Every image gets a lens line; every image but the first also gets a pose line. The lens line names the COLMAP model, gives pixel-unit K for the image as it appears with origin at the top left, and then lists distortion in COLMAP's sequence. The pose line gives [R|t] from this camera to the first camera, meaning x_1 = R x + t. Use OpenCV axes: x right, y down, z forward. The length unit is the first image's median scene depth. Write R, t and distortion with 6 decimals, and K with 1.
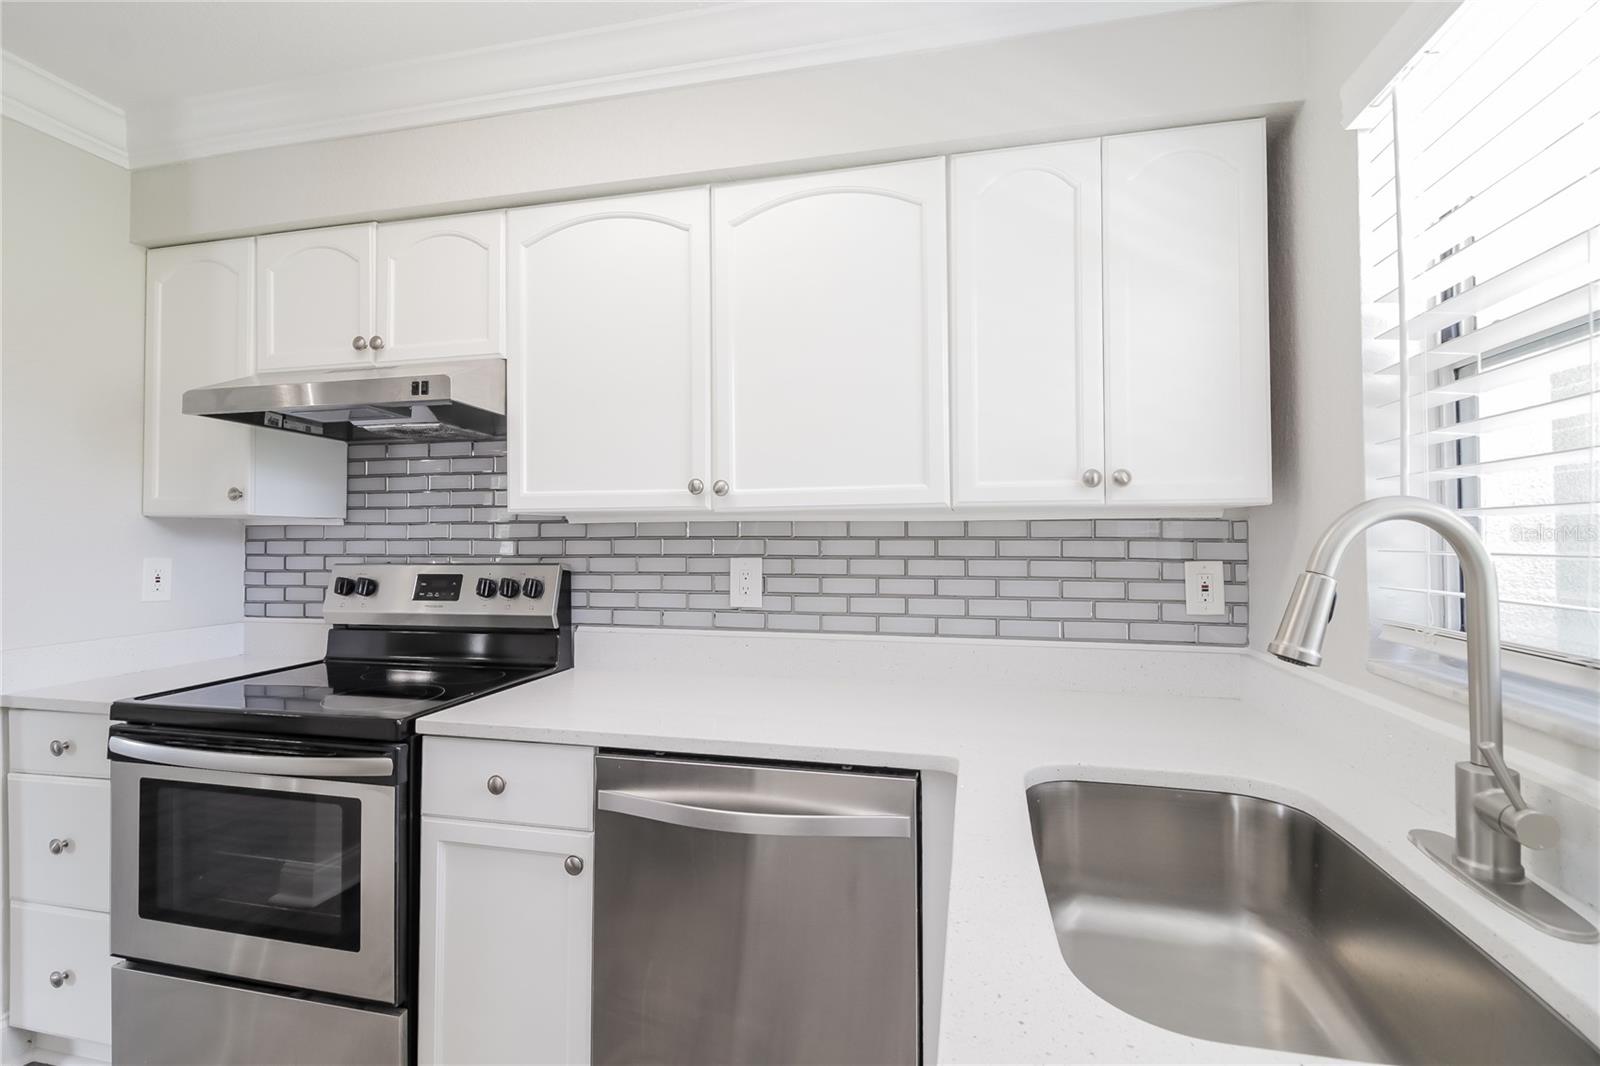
lens RADIAL K [[753.4, 0, 803.7], [0, 753.4, 529.0], [0, 0, 1]] dist [-0.002963, -0.004565]
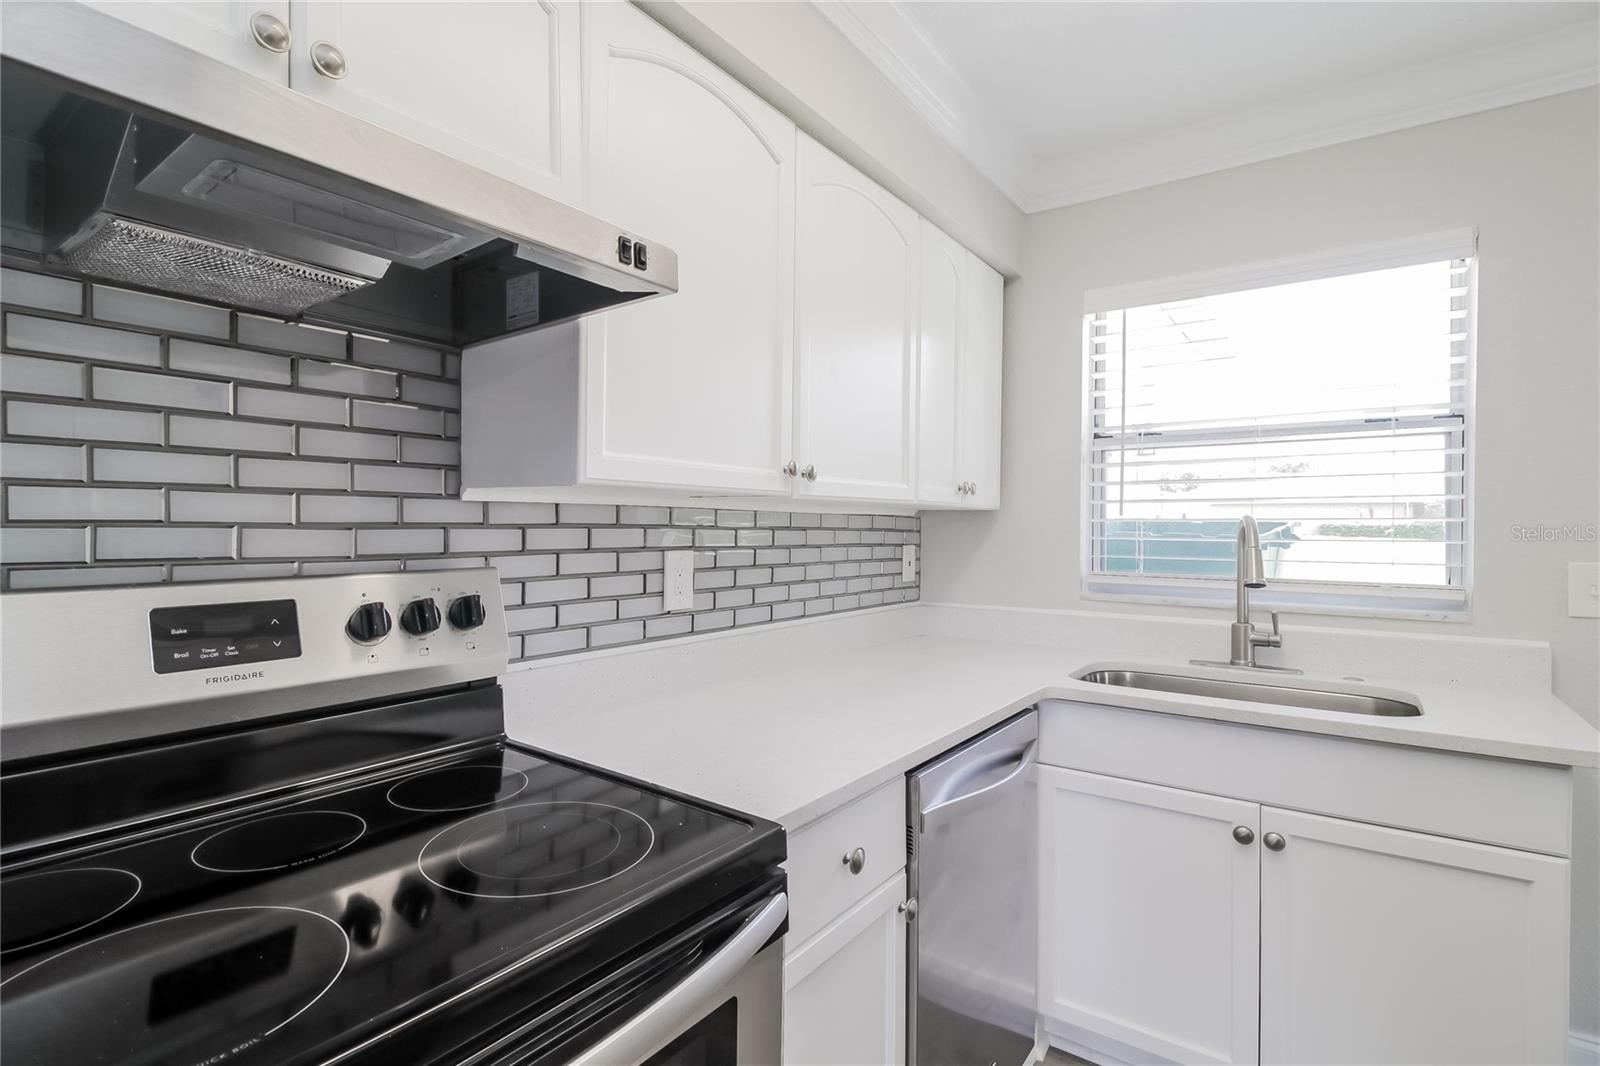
lens RADIAL K [[753.4, 0, 808.1], [0, 753.4, 536.9], [0, 0, 1]] dist [-0.002963, -0.004565]
pose [[0.394170, -0.007046, 0.919010, -0.785757], [-0.022524, 0.999596, 0.017325, 0.005510], [-0.918761, -0.027529, 0.393853, 0.537179]]
